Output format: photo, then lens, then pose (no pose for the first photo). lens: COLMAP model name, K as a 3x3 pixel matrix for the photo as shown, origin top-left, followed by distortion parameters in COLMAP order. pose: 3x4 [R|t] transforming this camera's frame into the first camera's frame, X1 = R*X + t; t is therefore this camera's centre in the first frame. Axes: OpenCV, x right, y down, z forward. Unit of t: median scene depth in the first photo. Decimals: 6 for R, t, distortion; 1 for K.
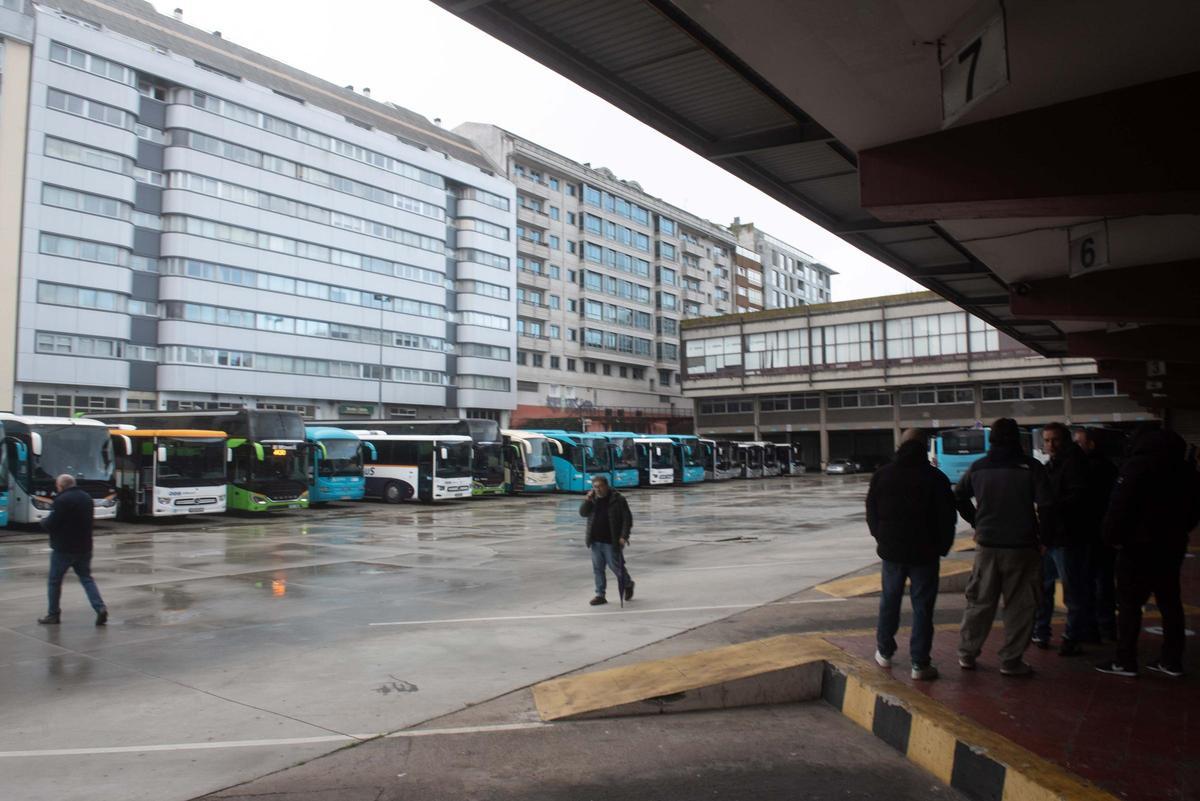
lens RADIAL K [[823.8, 0, 598.6], [0, 823.8, 404.0], [0, 0, 1]] dist [-0.044486, -0.006517]
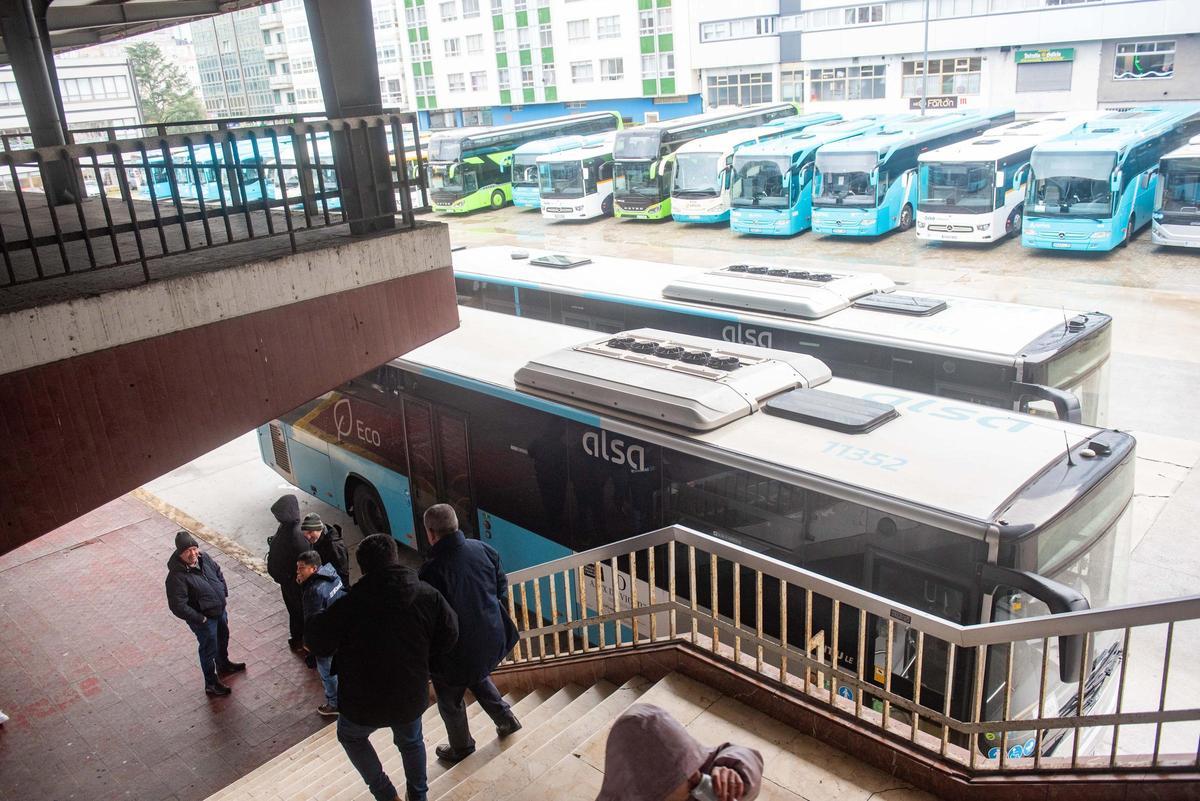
lens RADIAL K [[918.4, 0, 595.2], [0, 918.4, 397.7], [0, 0, 1]] dist [-0.027449, -0.008777]
pose [[-0.113168, 0.347238, -0.930924, 0.738678], [0.139238, 0.933239, 0.331175, -0.039584], [0.983771, -0.092142, -0.153962, 0.933188]]
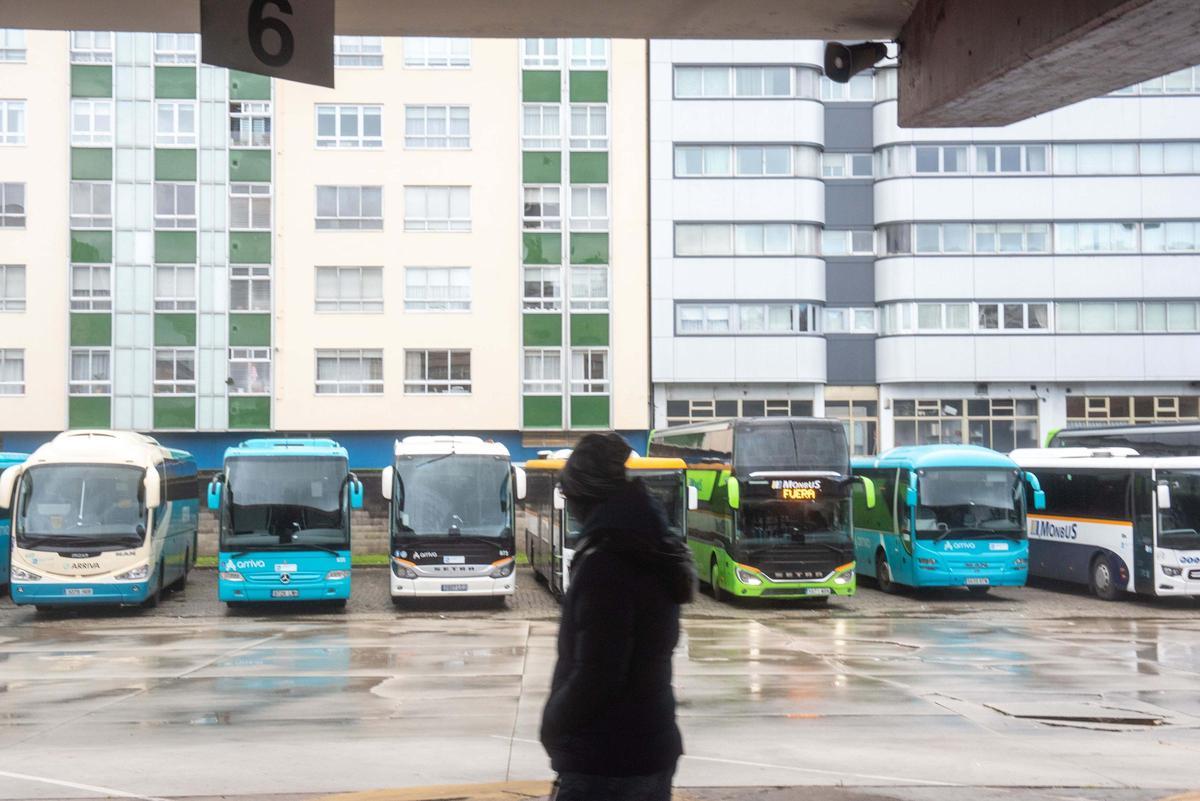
lens RADIAL K [[1662.9, 0, 597.1], [0, 1662.9, 412.0], [0, 0, 1]] dist [0.128061, 0.000000]
pose [[0.618878, -0.035288, -0.784694, 0.274385], [0.047443, 0.998846, -0.007501, 0.003354], [0.784053, -0.032586, 0.619838, 0.120635]]
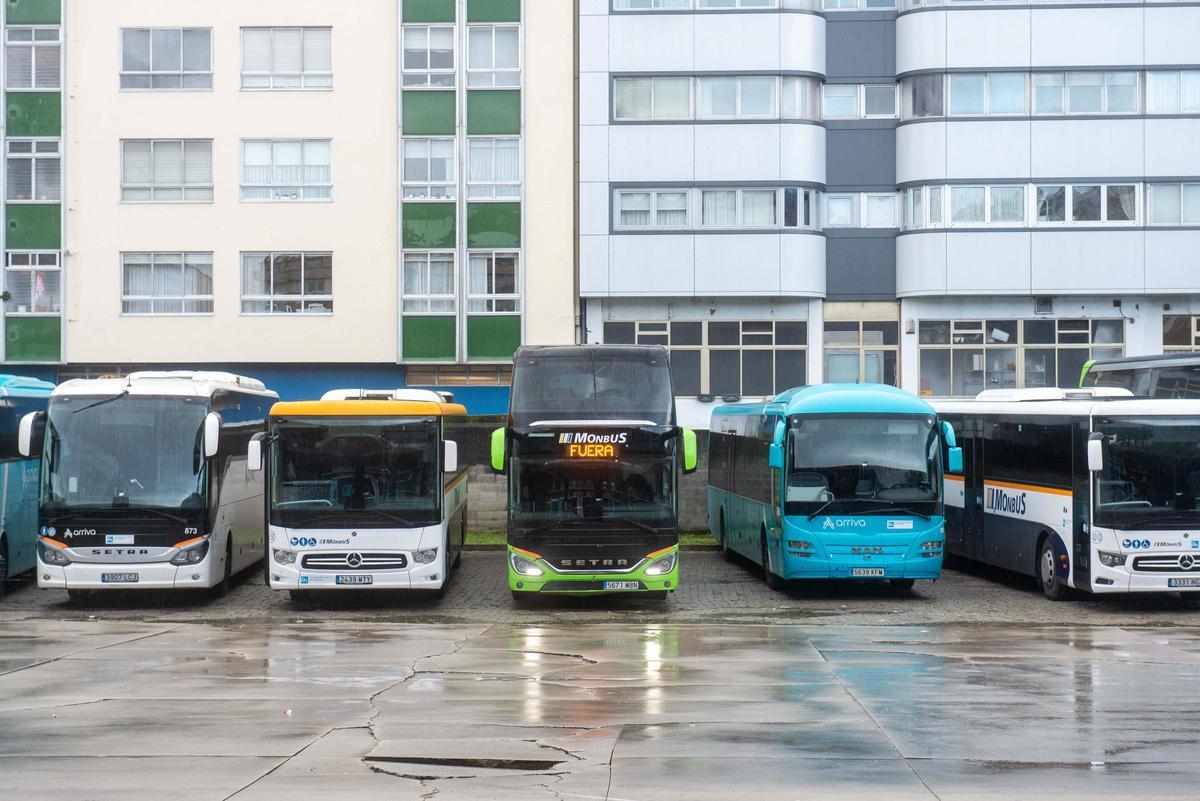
lens RADIAL K [[2281.6, 0, 596.7], [0, 2281.6, 406.8], [0, 0, 1]] dist [0.102946, 0.000000]
pose [[0.555403, -0.011165, -0.831506, 0.354557], [0.047316, 0.998714, 0.018195, 0.010937], [0.830234, -0.049450, 0.555218, 0.241835]]
